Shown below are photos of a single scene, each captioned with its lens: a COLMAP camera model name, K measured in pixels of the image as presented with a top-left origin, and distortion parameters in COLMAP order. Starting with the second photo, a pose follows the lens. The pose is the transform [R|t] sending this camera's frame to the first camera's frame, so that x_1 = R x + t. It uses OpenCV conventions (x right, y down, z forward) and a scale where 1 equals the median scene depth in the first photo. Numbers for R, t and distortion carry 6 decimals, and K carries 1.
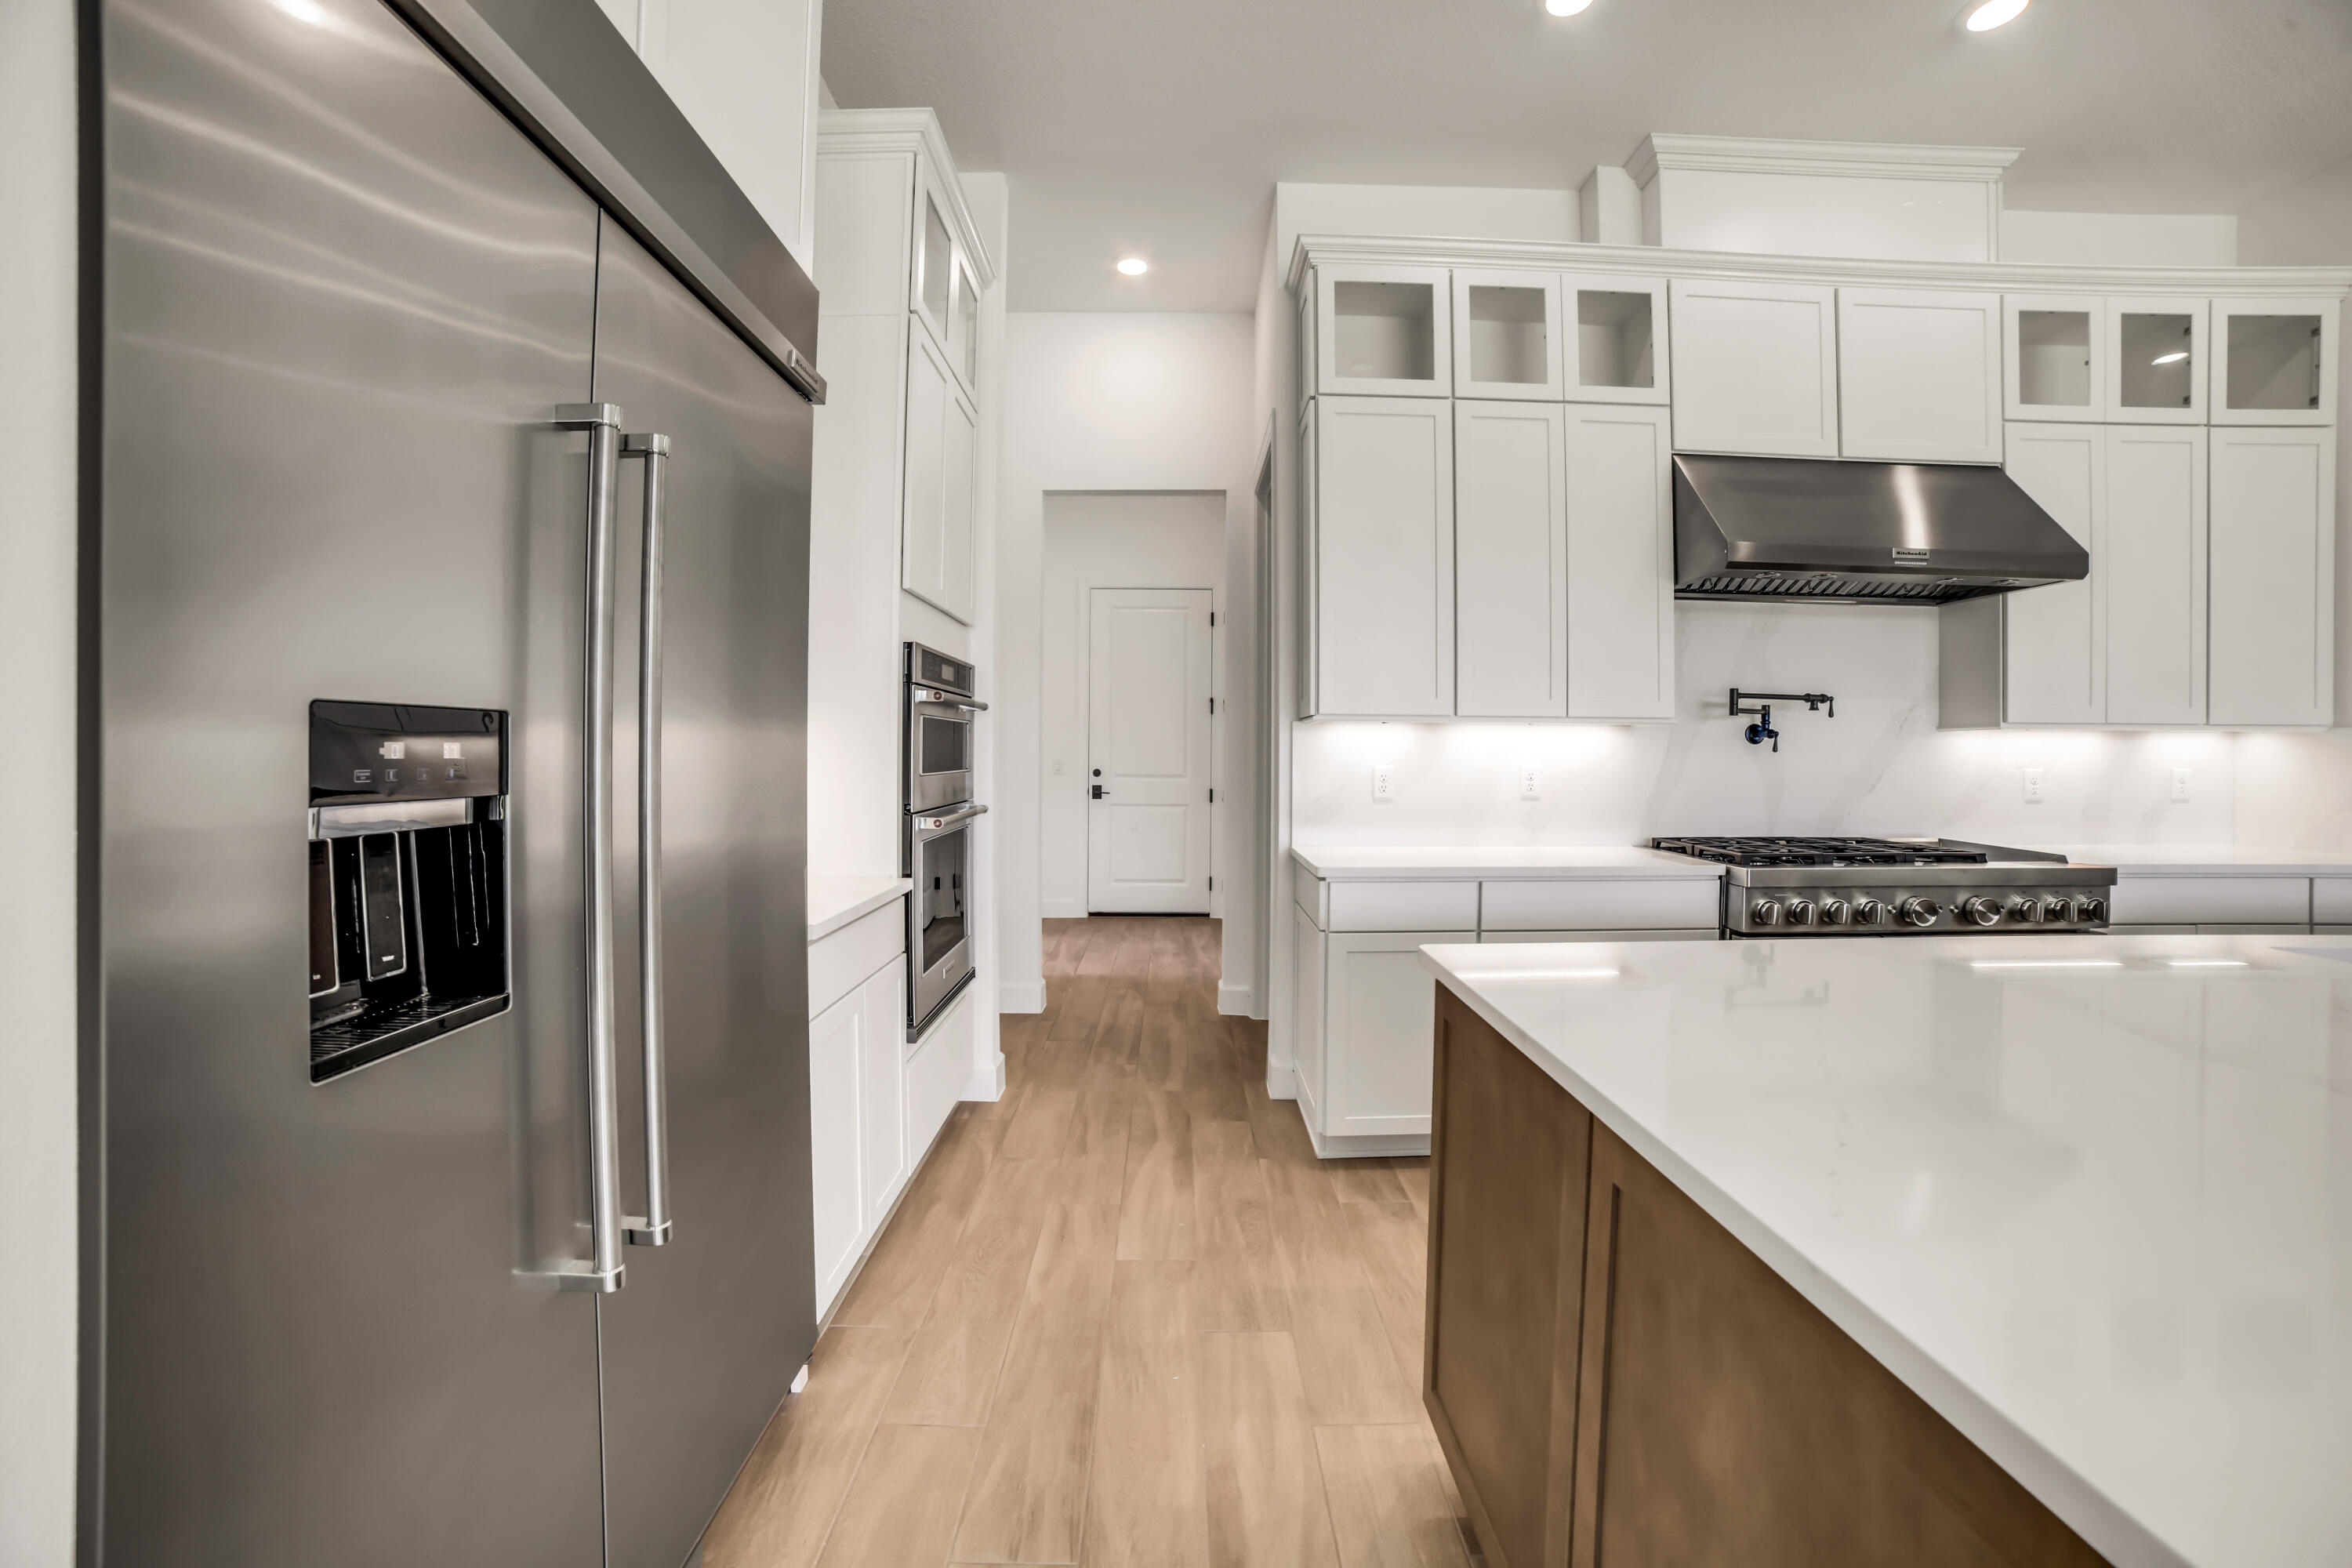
lens RADIAL K [[957.0, 0, 1176.8], [0, 957.0, 755.0], [0, 0, 1]] dist [-0.107044, 0.035790]
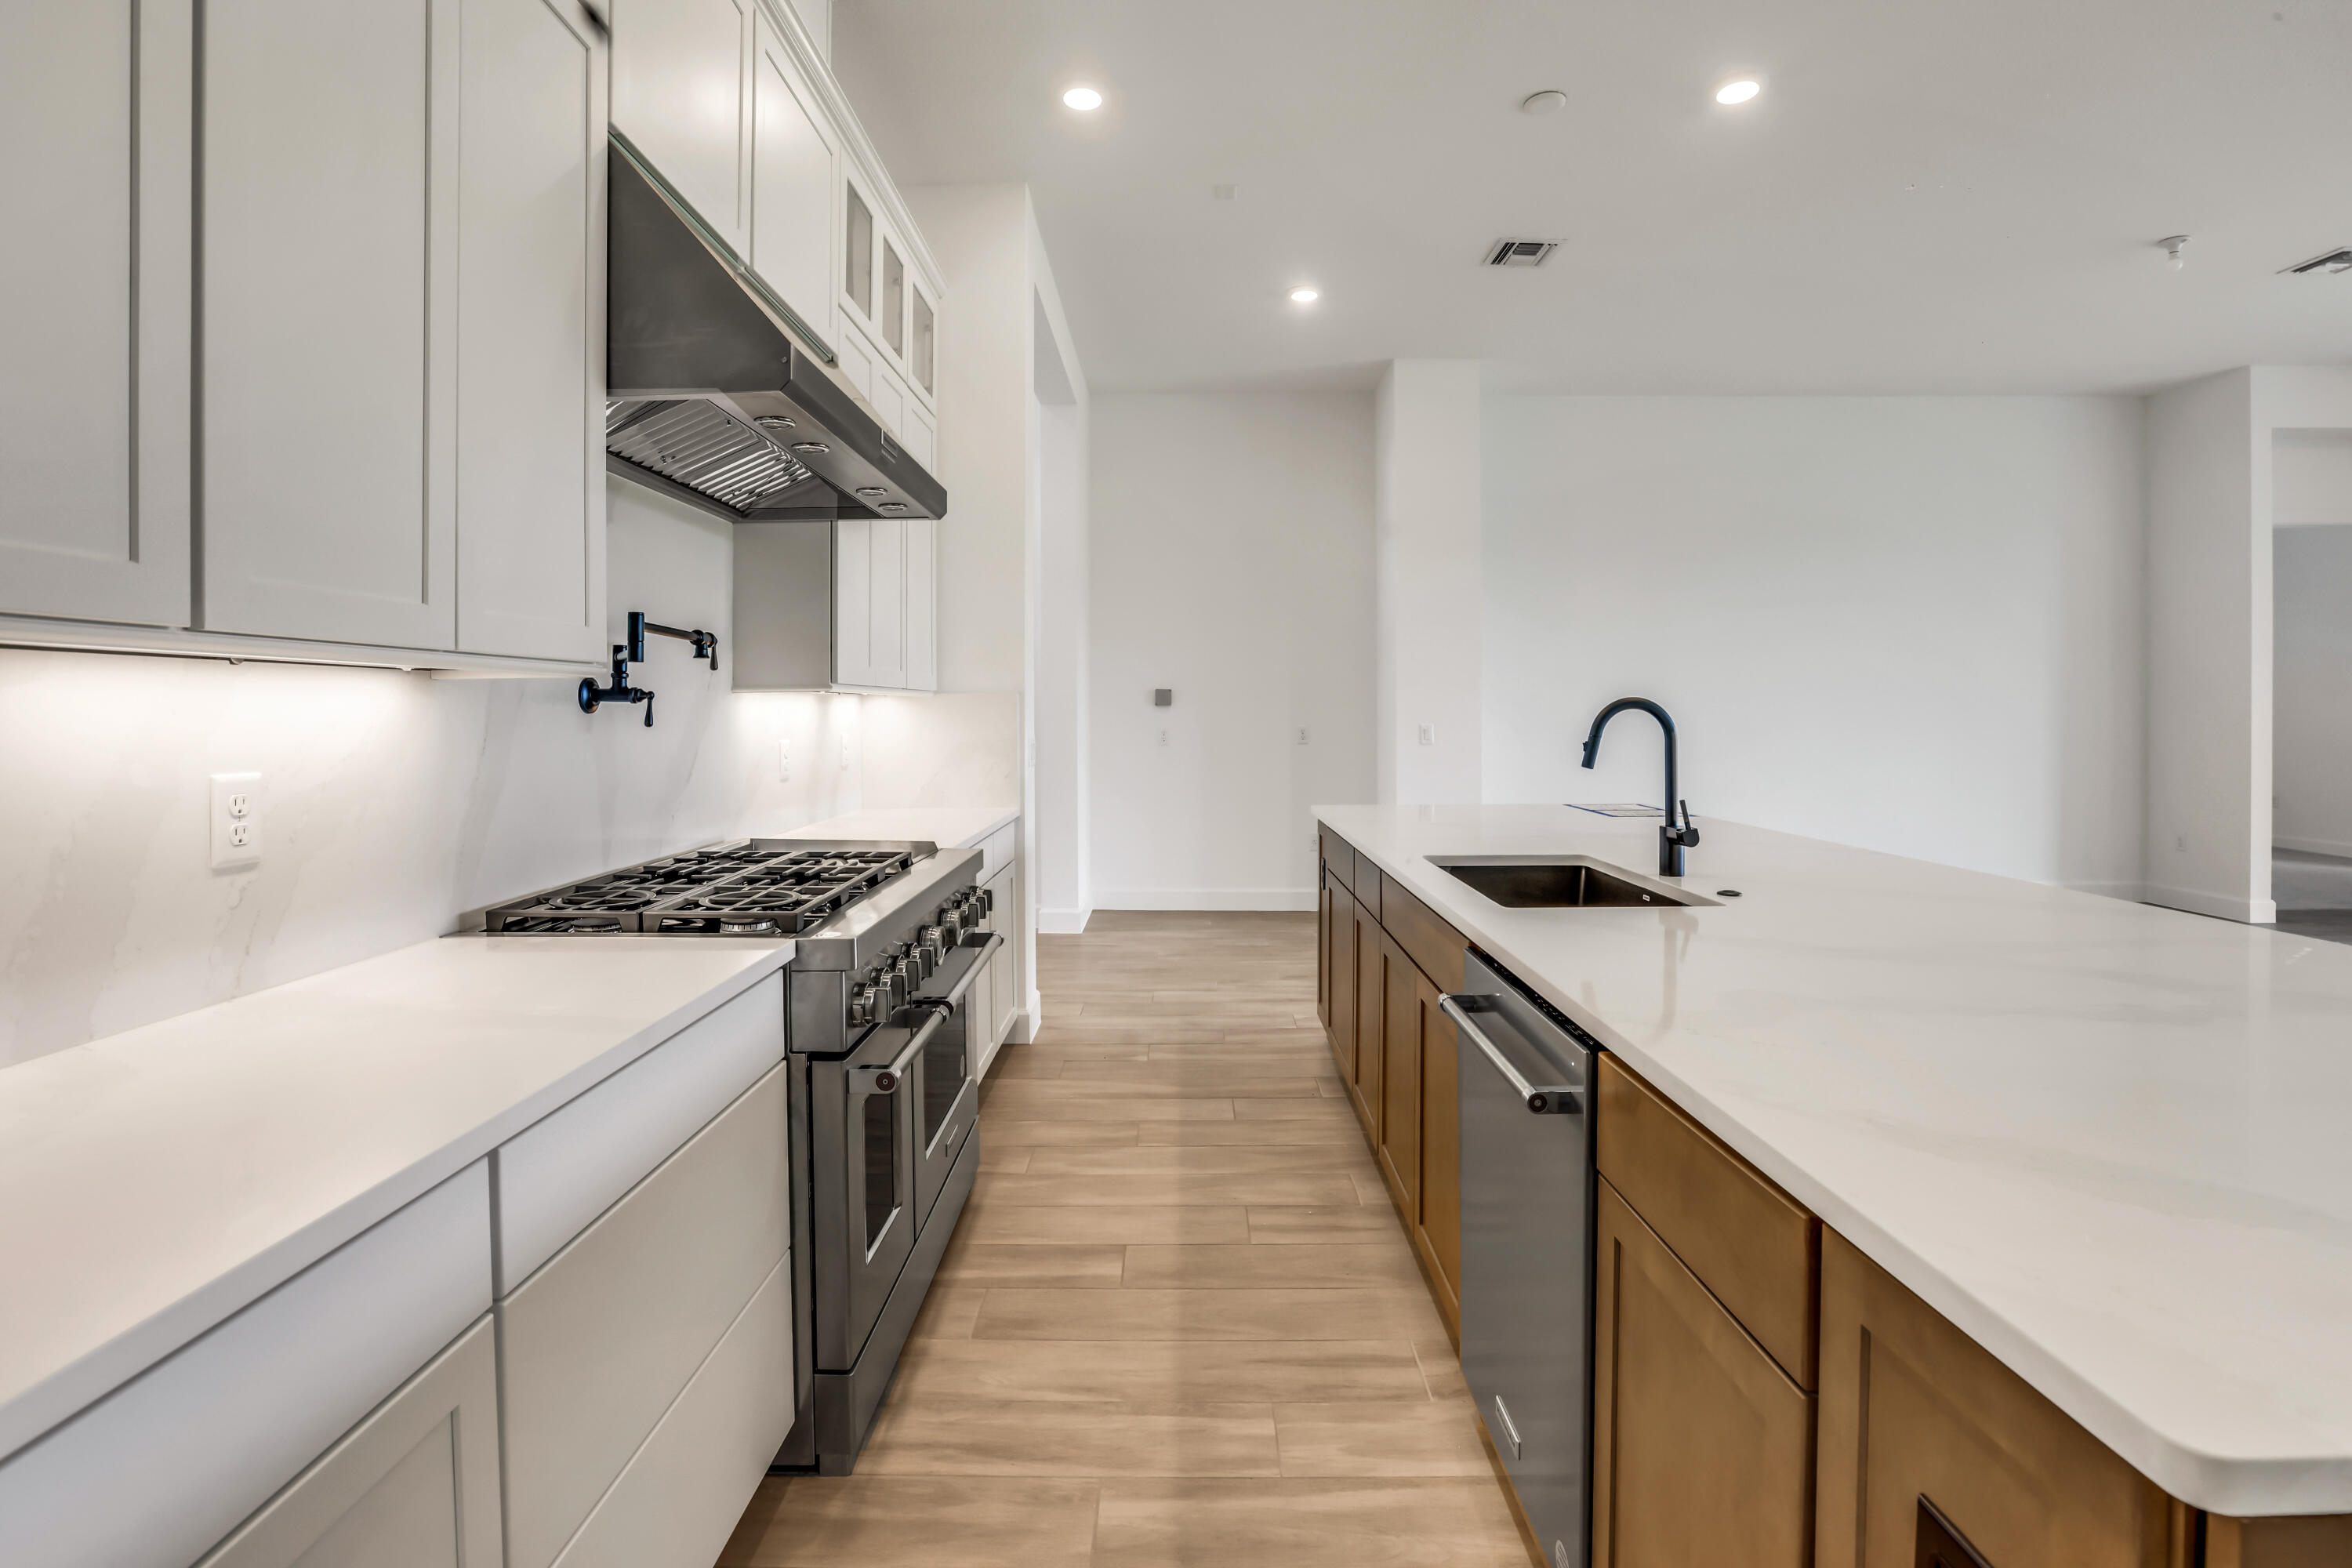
lens RADIAL K [[1085.7, 0, 1180.8], [0, 1085.7, 720.4], [0, 0, 1]] dist [-0.049708, 0.014793]
pose [[0.010055, -0.016558, 0.999812, -0.033723], [0.007527, 0.999836, 0.016483, -0.016521], [-0.999921, 0.007360, 0.010178, 0.691322]]
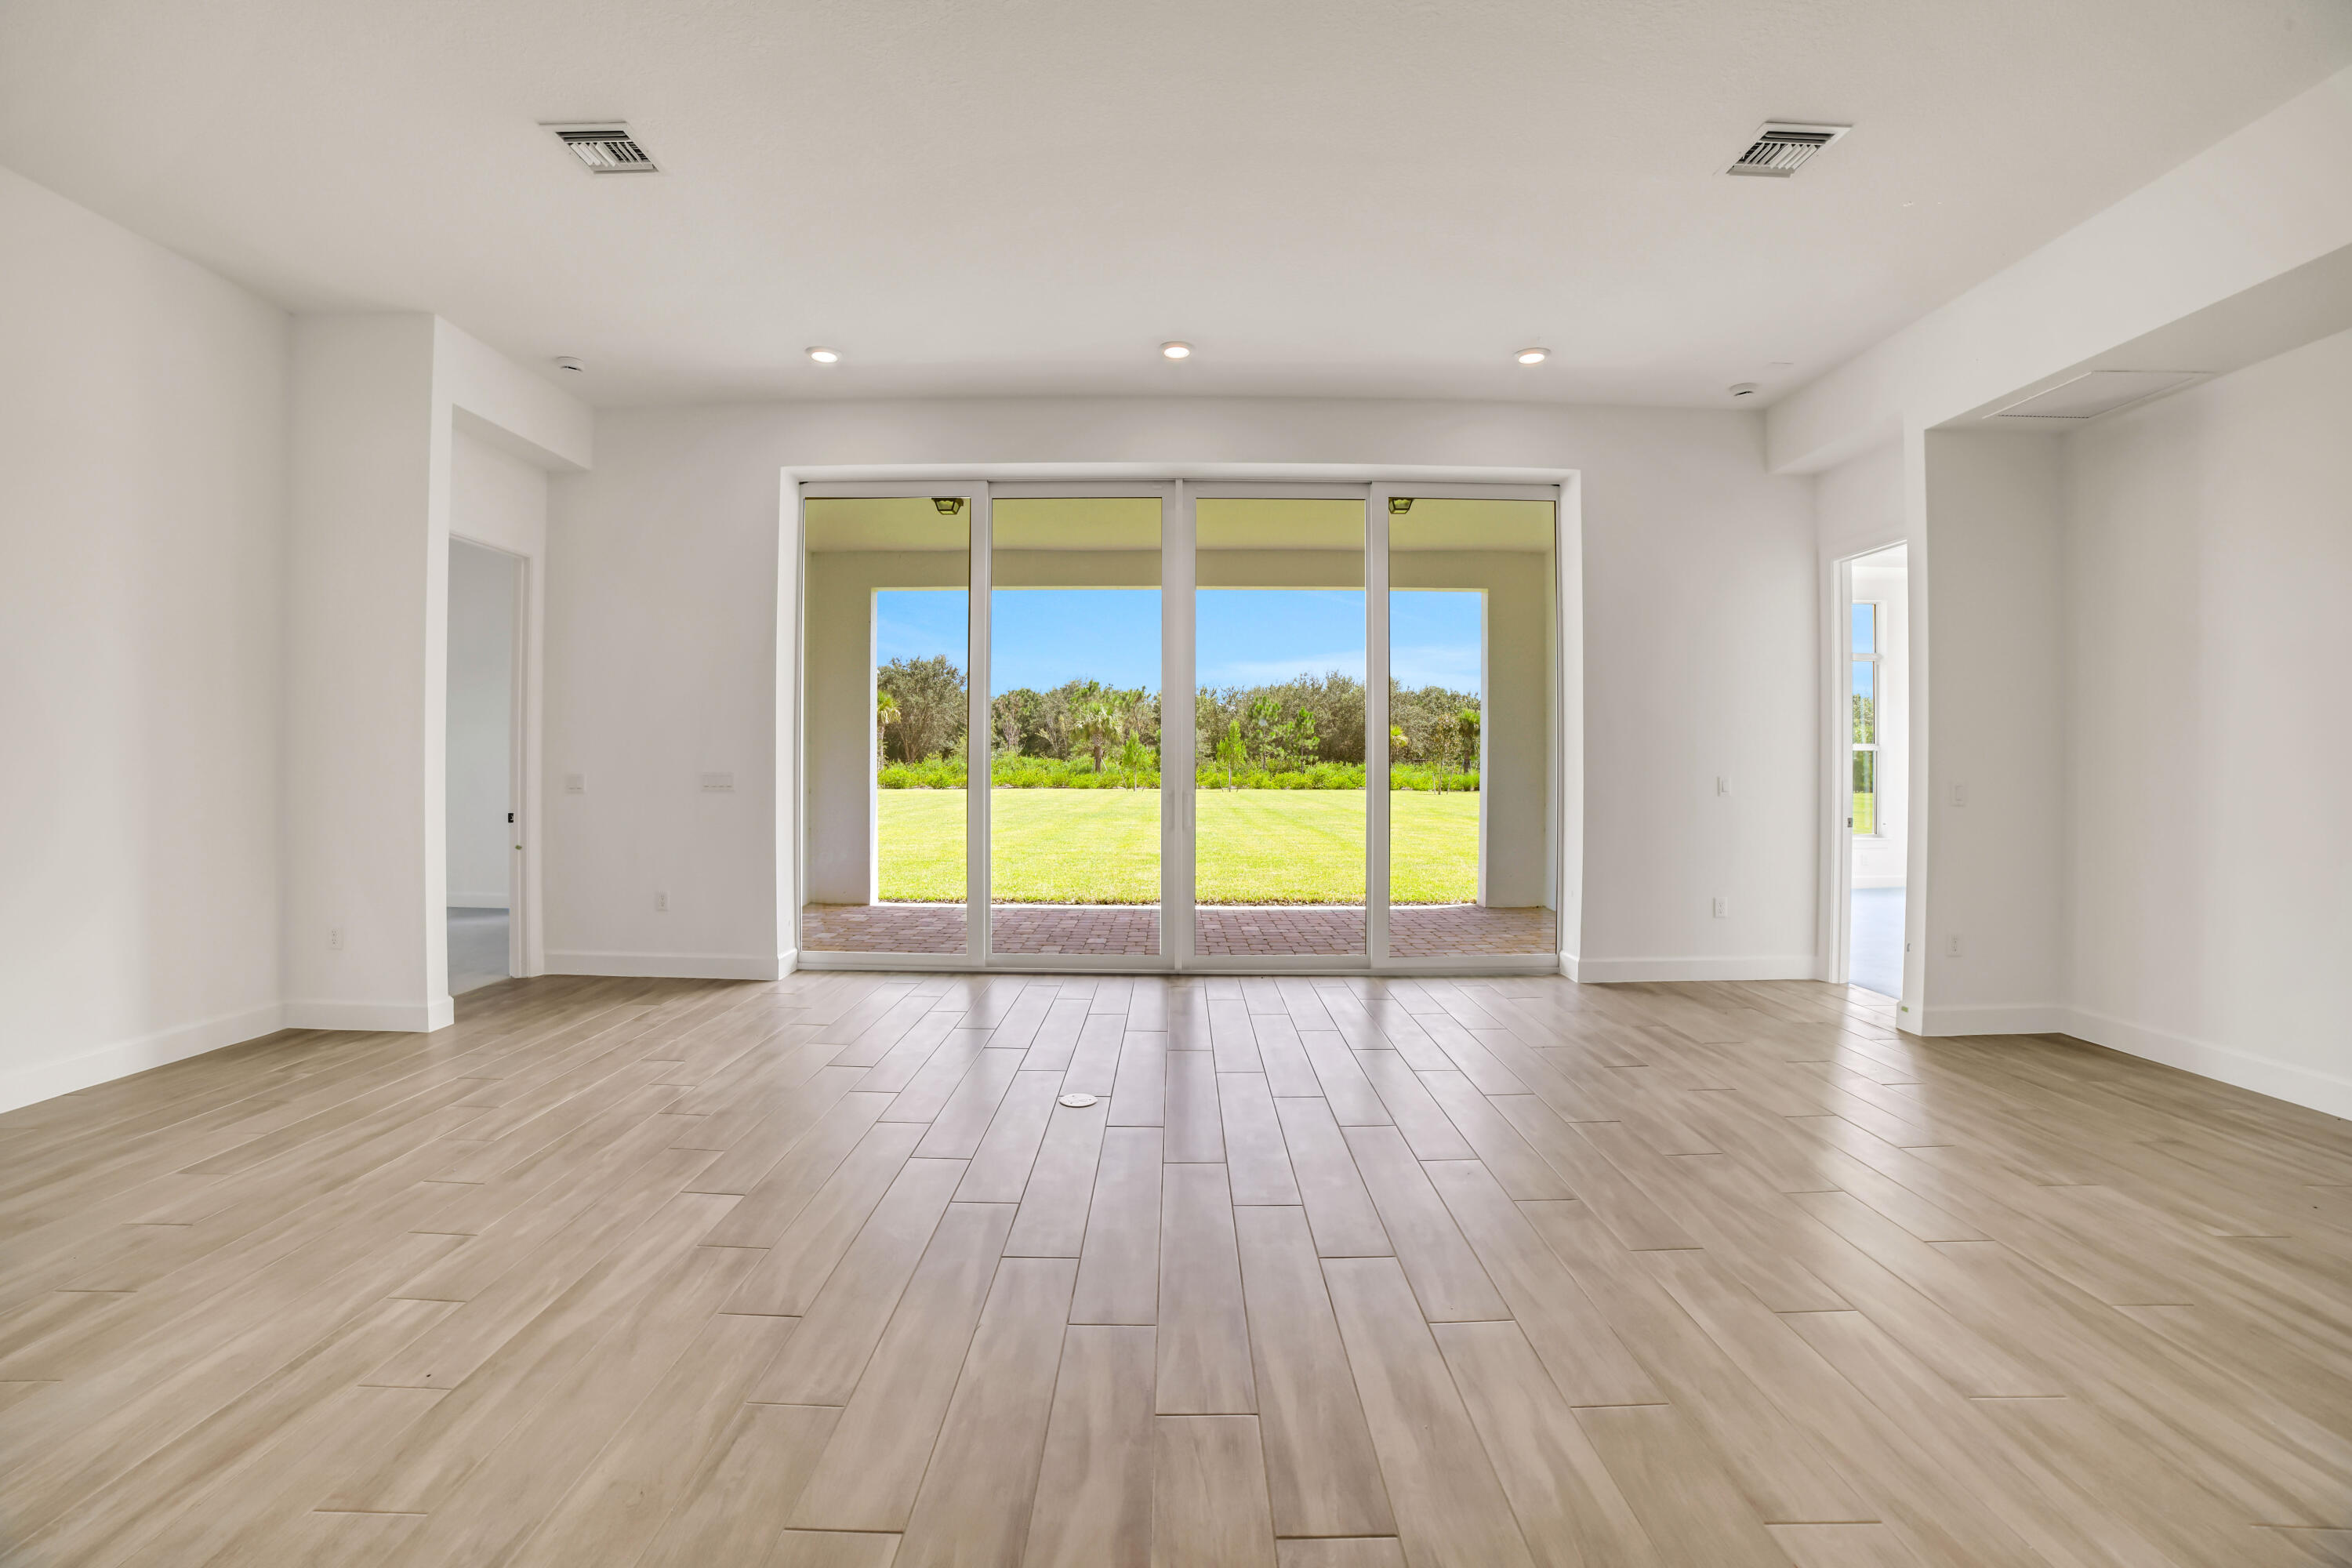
lens RADIAL K [[957.0, 0, 1176.8], [0, 957.0, 755.0], [0, 0, 1]] dist [-0.107044, 0.035790]
pose [[-0.999948, -0.007687, 0.006737, 0.926239], [-0.007715, 0.999962, -0.004125, 0.000700], [-0.006705, -0.004177, -0.999969, -0.043154]]
